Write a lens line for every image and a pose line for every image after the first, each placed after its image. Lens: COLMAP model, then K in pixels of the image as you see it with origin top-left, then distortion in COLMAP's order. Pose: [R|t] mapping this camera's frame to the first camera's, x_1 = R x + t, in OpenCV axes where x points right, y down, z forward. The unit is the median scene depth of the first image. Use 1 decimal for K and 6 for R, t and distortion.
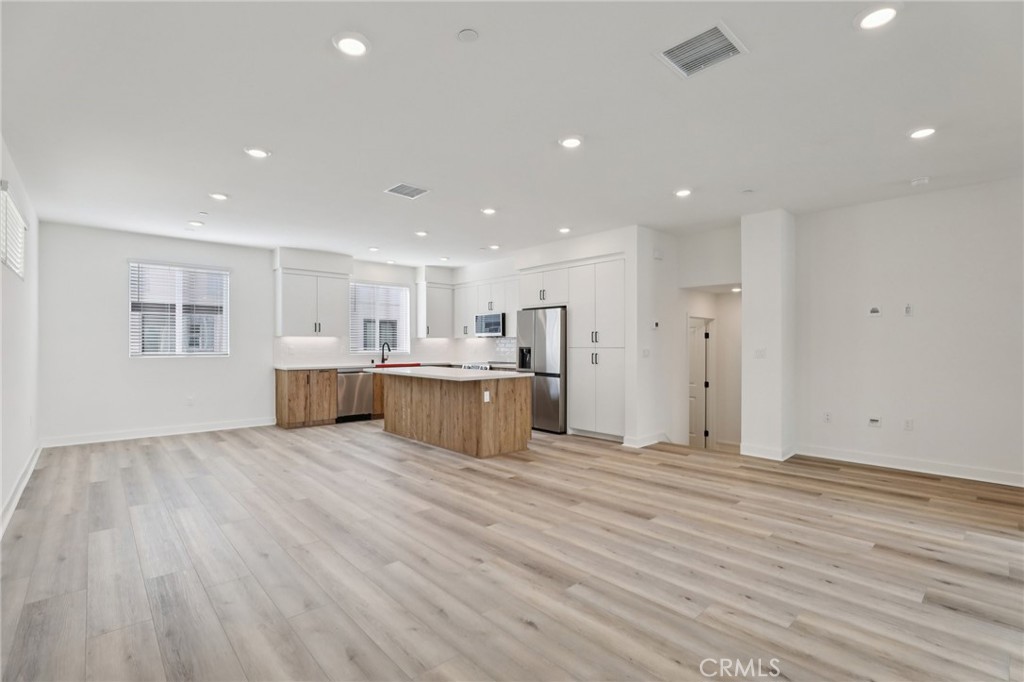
lens RADIAL K [[471.1, 0, 521.6], [0, 471.1, 343.9], [0, 0, 1]] dist [-0.042681, 0.010241]
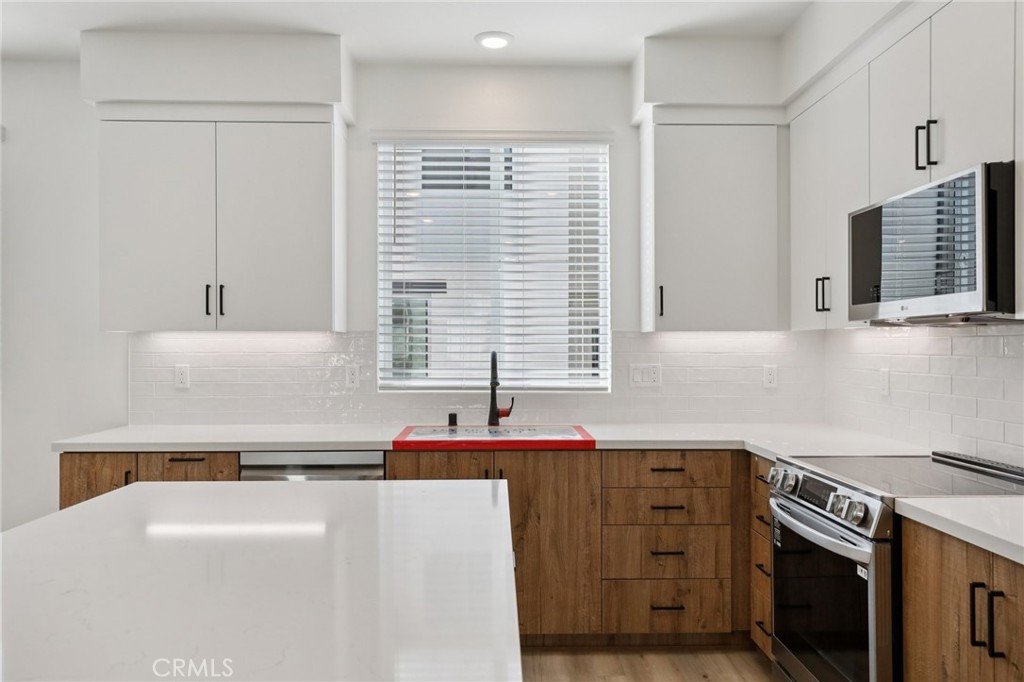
lens RADIAL K [[765.3, 0, 506.8], [0, 765.3, 340.2], [0, 0, 1]] dist [-0.002801, 0.000166]
pose [[0.742440, -0.001902, -0.669909, 0.021339], [0.003465, 0.999993, 0.001001, -0.021497], [0.669903, -0.003064, 0.742442, 1.602683]]
